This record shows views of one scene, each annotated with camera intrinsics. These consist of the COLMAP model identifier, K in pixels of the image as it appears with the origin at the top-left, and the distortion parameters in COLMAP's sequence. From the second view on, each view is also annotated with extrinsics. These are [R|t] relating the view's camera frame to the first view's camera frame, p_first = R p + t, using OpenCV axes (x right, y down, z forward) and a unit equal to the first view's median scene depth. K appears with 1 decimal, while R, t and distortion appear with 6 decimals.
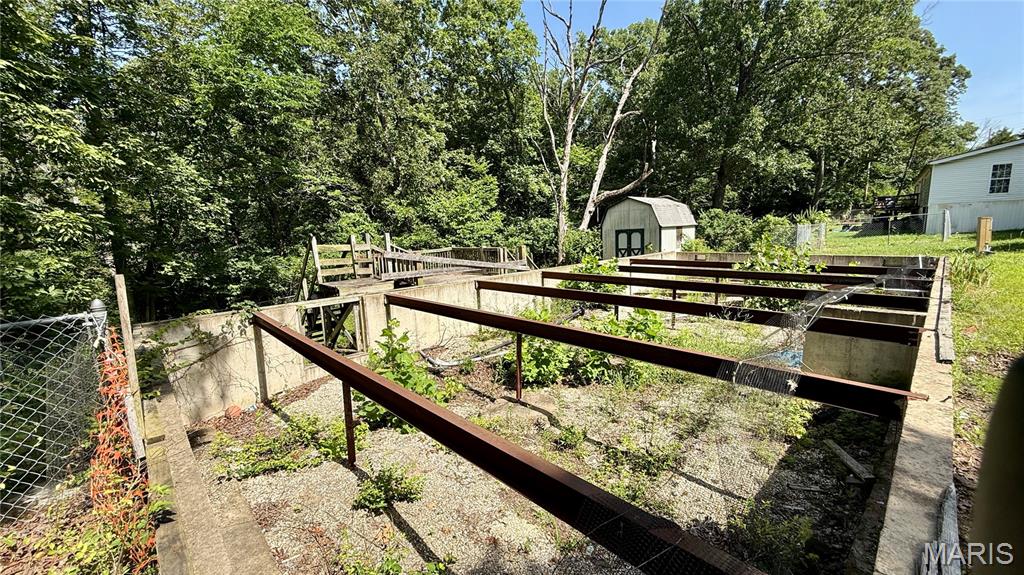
lens RADIAL K [[400.5, 0, 509.8], [0, 400.5, 287.1], [0, 0, 1]] dist [0.001111, -0.000001]
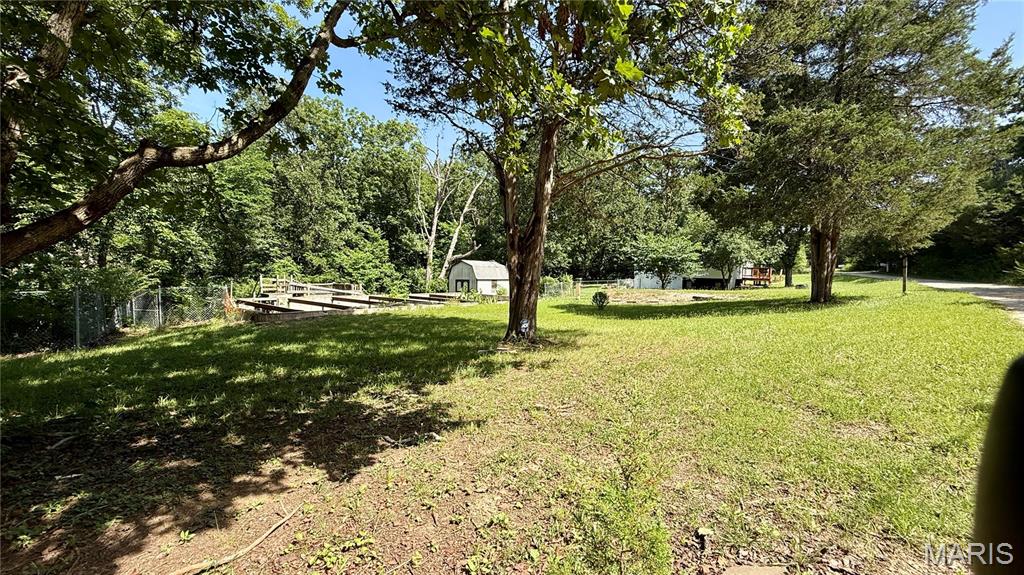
lens RADIAL K [[400.5, 0, 511.7], [0, 400.5, 287.4], [0, 0, 1]] dist [0.001111, -0.000001]
pose [[0.990389, 0.055761, 0.126574, 0.288738], [-0.041145, 0.992481, -0.115279, 0.068342], [-0.132050, 0.108963, 0.985236, -0.641987]]
